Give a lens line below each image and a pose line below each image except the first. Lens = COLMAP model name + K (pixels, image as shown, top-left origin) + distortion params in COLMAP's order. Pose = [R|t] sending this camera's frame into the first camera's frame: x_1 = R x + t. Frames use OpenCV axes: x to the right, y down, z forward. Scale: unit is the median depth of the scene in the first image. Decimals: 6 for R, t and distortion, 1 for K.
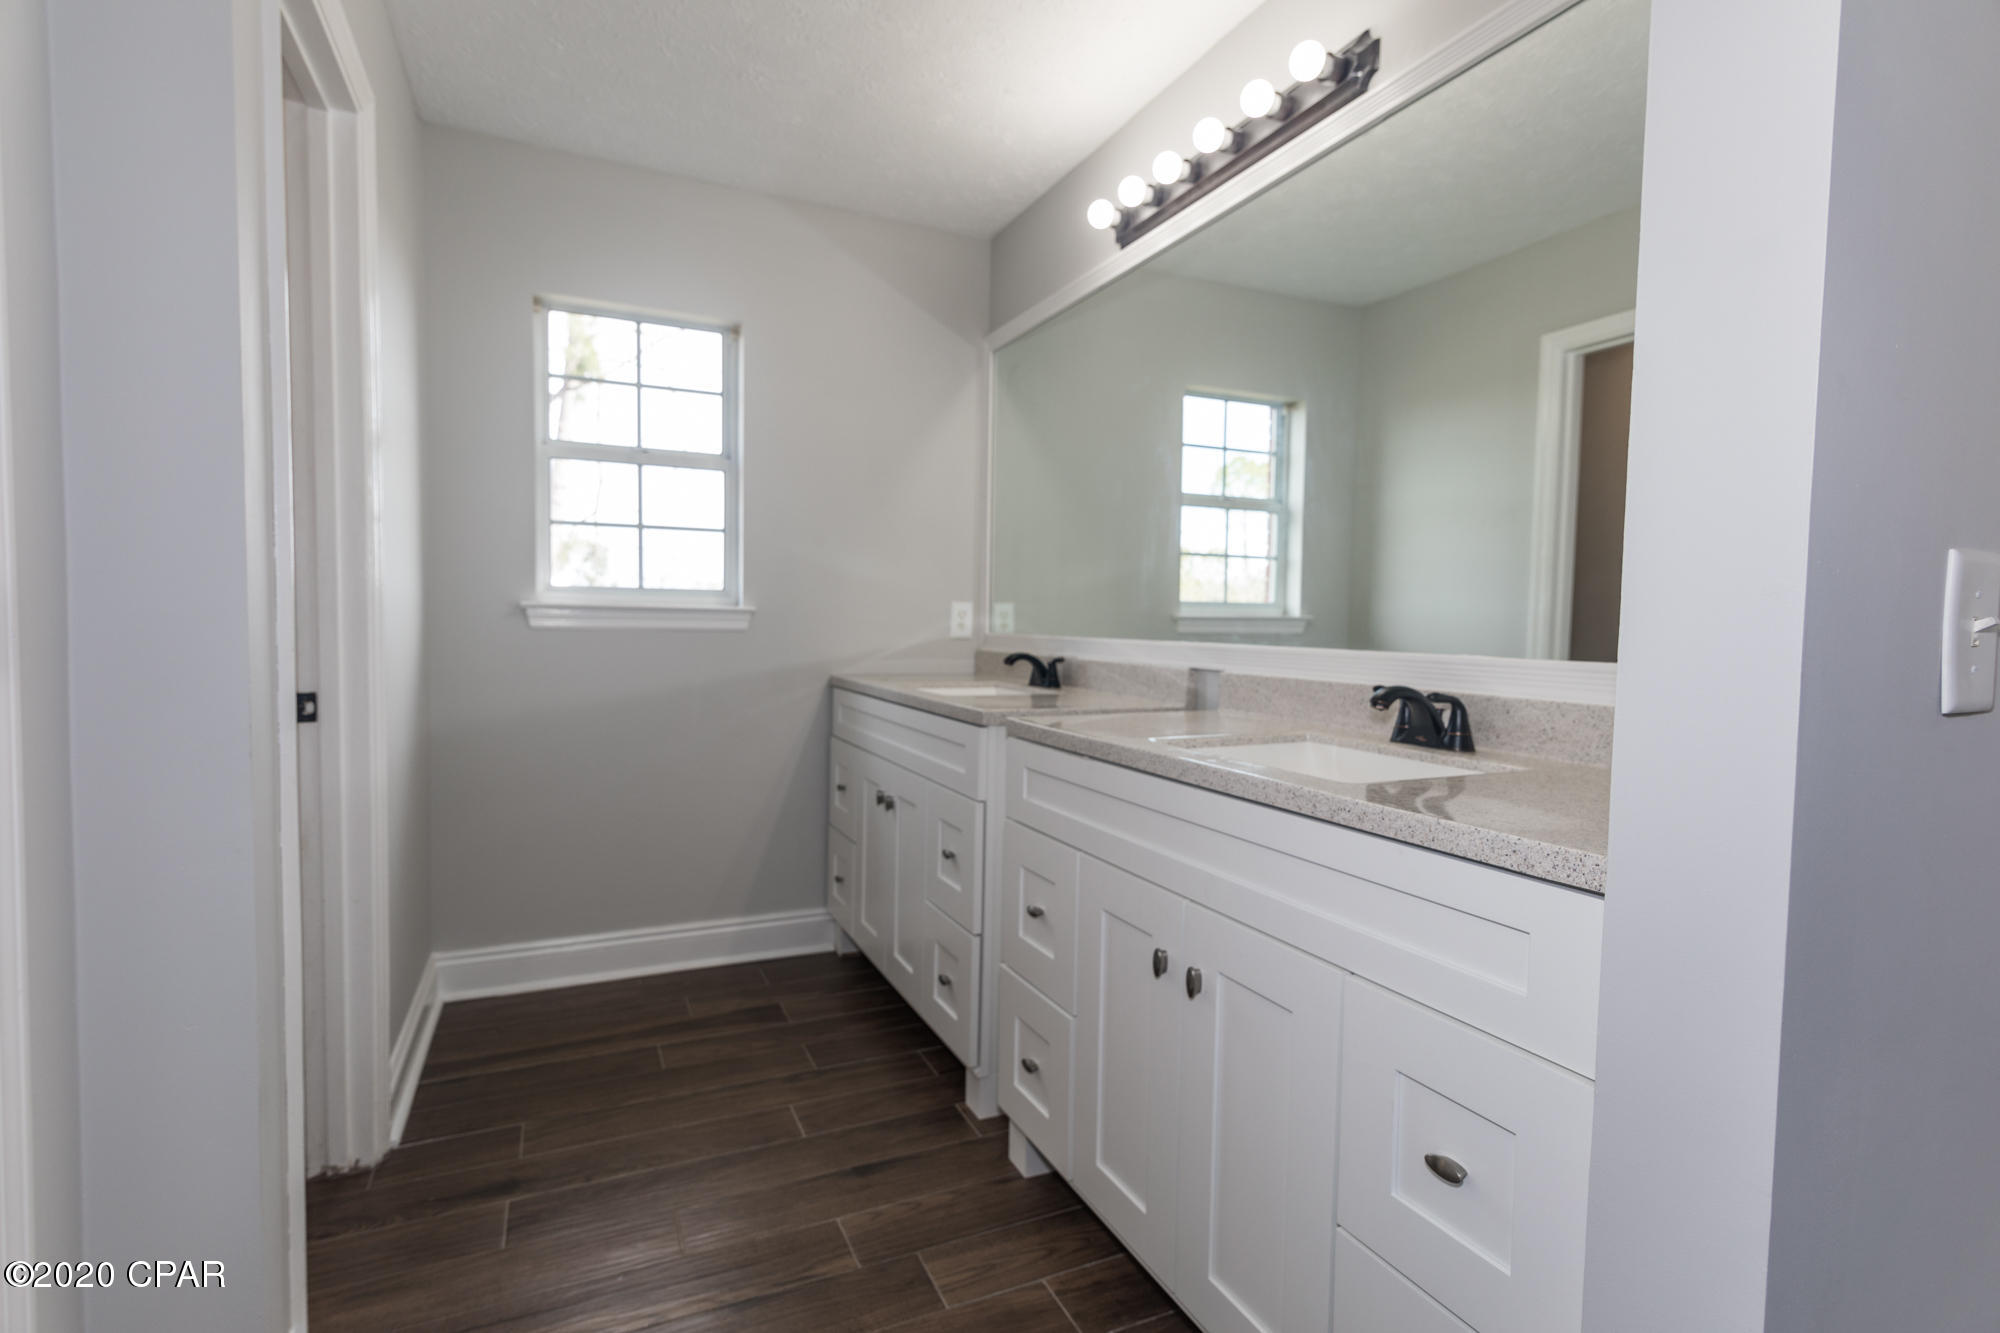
lens RADIAL K [[959.4, 0, 988.2], [0, 959.4, 663.9], [0, 0, 1]] dist [0.004820, -0.000320]
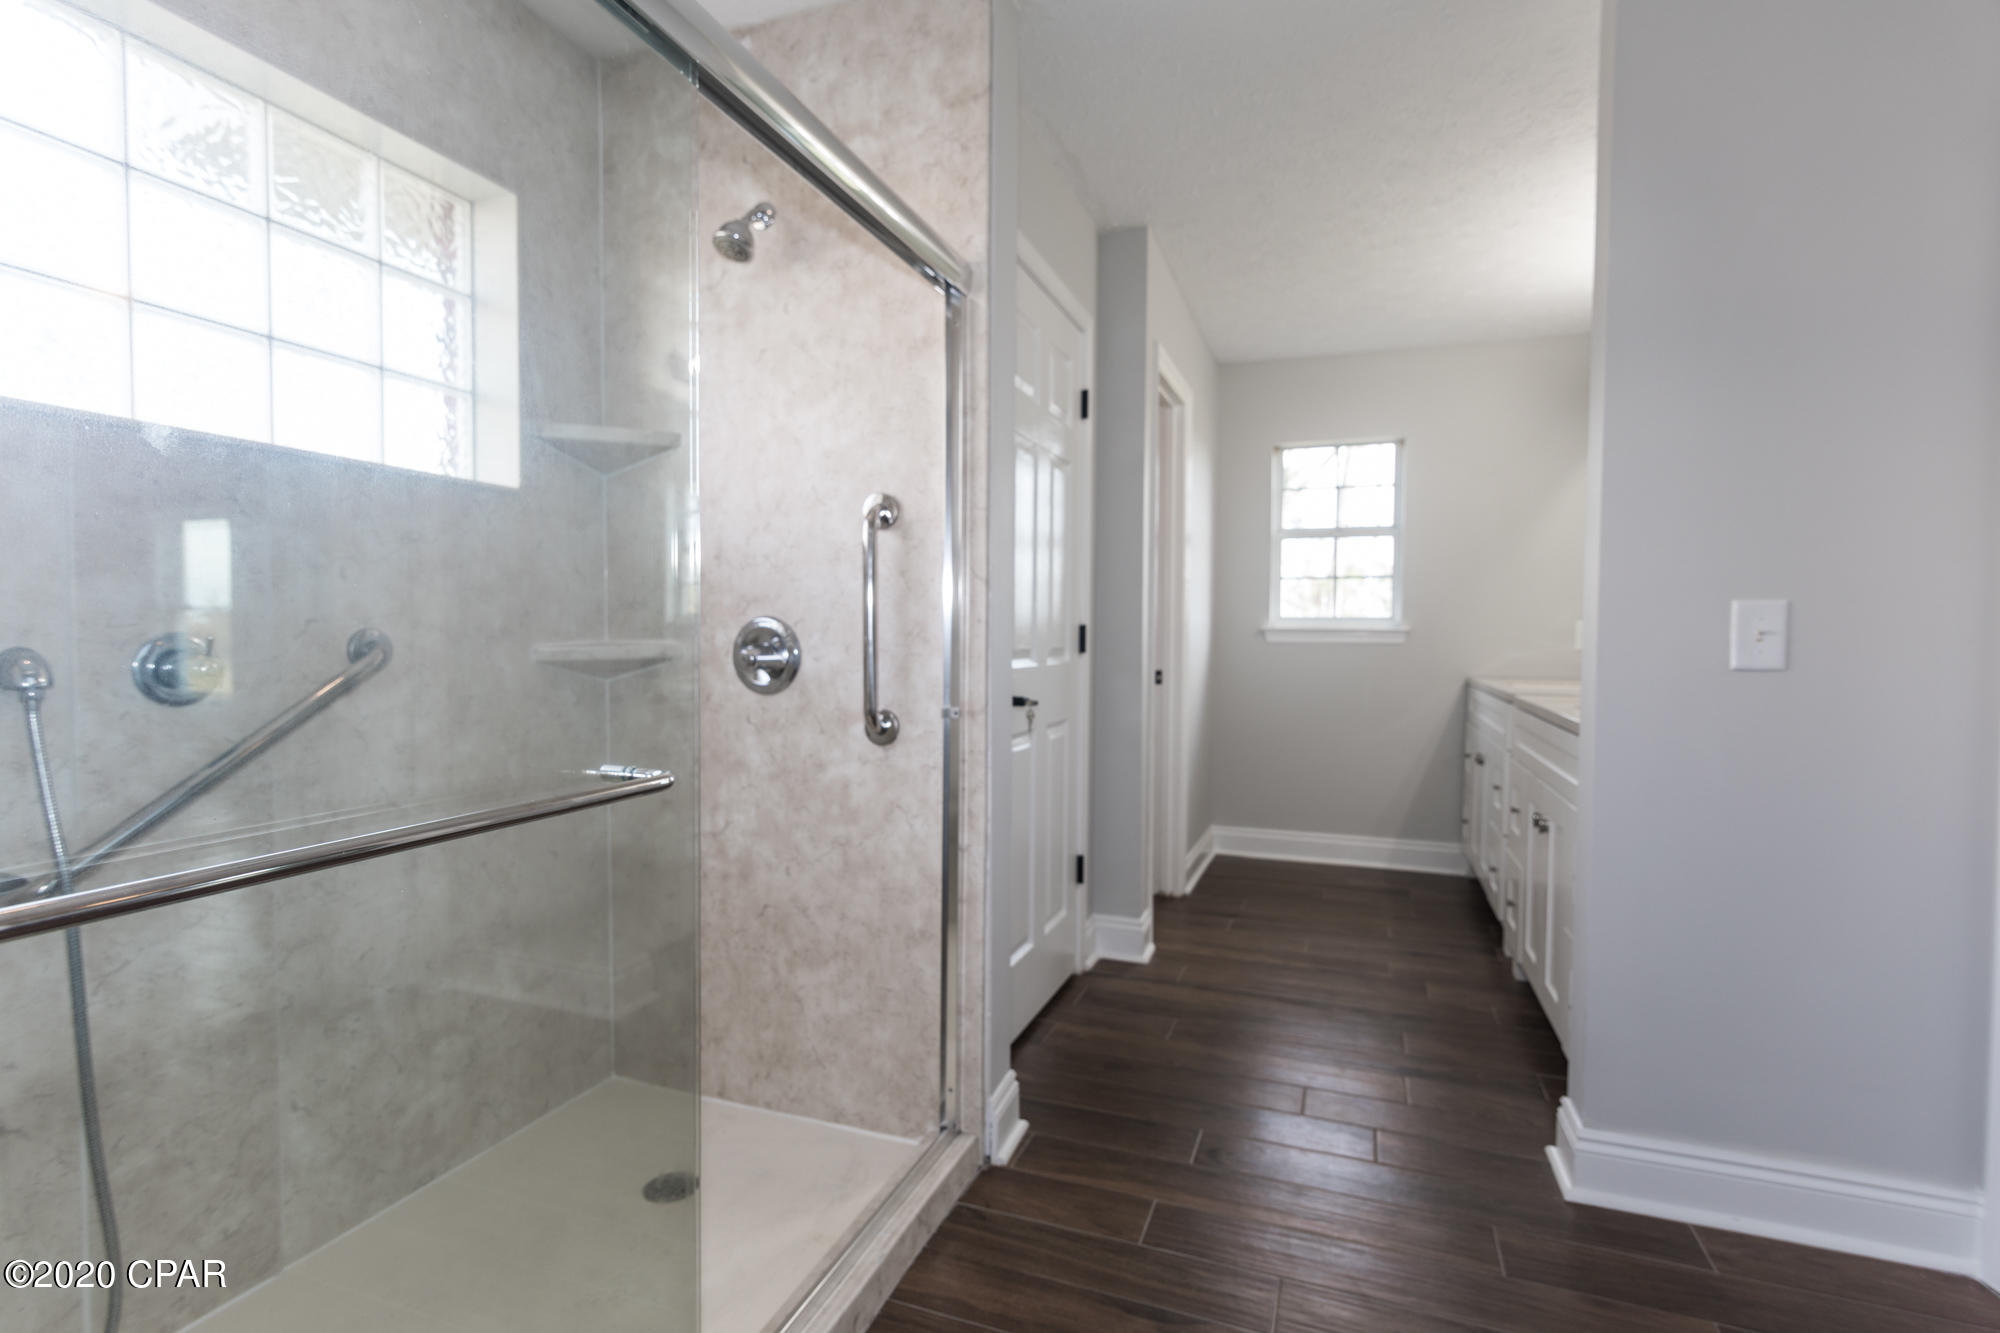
lens RADIAL K [[959.4, 0, 994.7], [0, 959.4, 659.6], [0, 0, 1]] dist [0.004820, -0.000320]
pose [[0.714570, 0.015180, -0.699399, 0.355694], [-0.028797, 0.999555, -0.007727, 0.019195], [0.698971, 0.025662, 0.714689, -0.529172]]
